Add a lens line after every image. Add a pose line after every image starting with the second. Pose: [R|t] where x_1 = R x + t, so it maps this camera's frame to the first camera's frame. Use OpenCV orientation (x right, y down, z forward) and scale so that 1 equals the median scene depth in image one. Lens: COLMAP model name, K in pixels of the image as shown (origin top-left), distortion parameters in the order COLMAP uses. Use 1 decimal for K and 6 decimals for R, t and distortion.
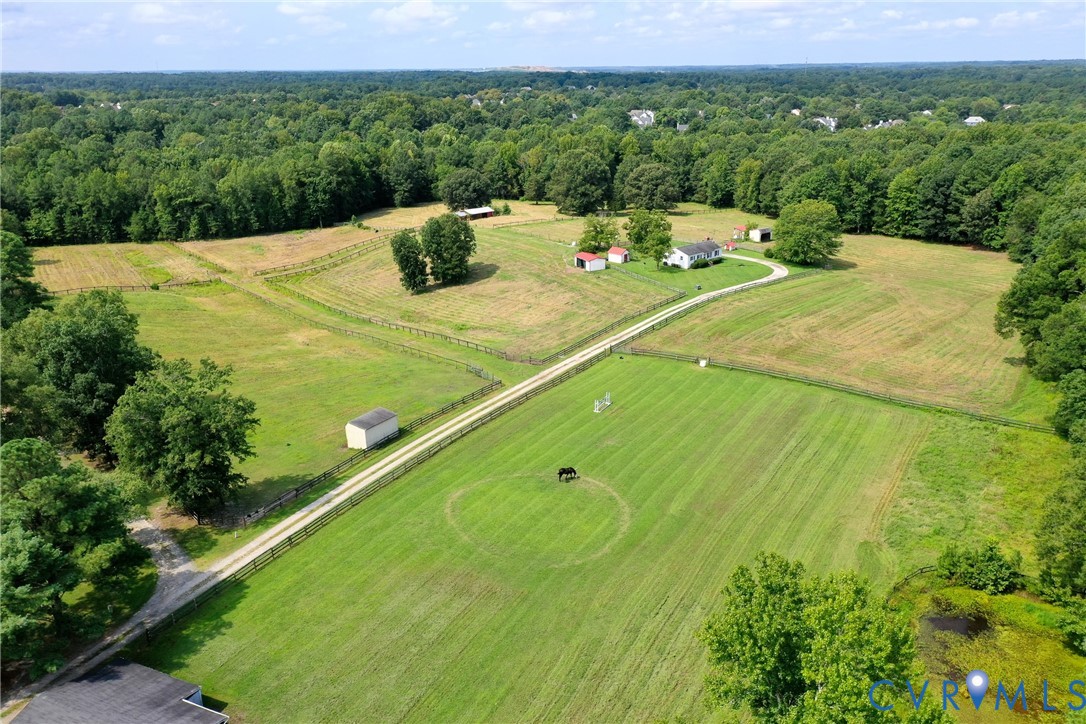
lens RADIAL K [[855.9, 0, 527.1], [0, 855.9, 361.0], [0, 0, 1]] dist [0.001046, 0.014912]
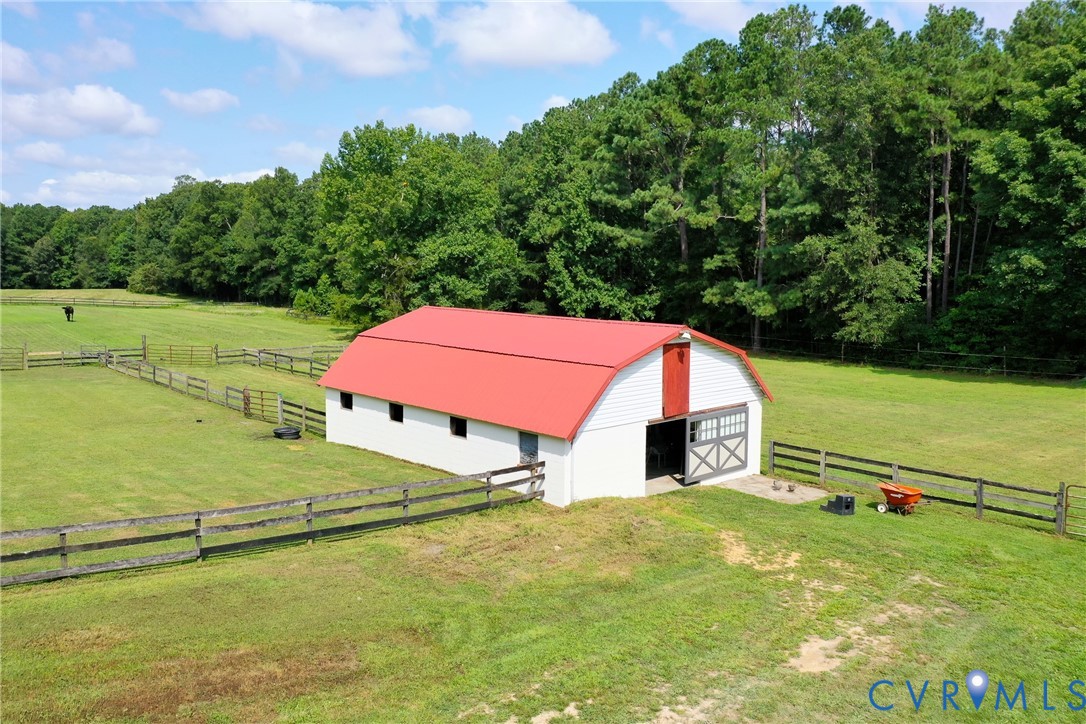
lens RADIAL K [[867.8, 0, 542.6], [0, 867.8, 349.2], [0, 0, 1]] dist [0.008221, 0.006549]
pose [[0.411302, -0.078779, 0.908089, -0.202475], [0.277839, 0.959683, -0.042588, 0.145127], [-0.868122, 0.269819, 0.416607, 0.016064]]
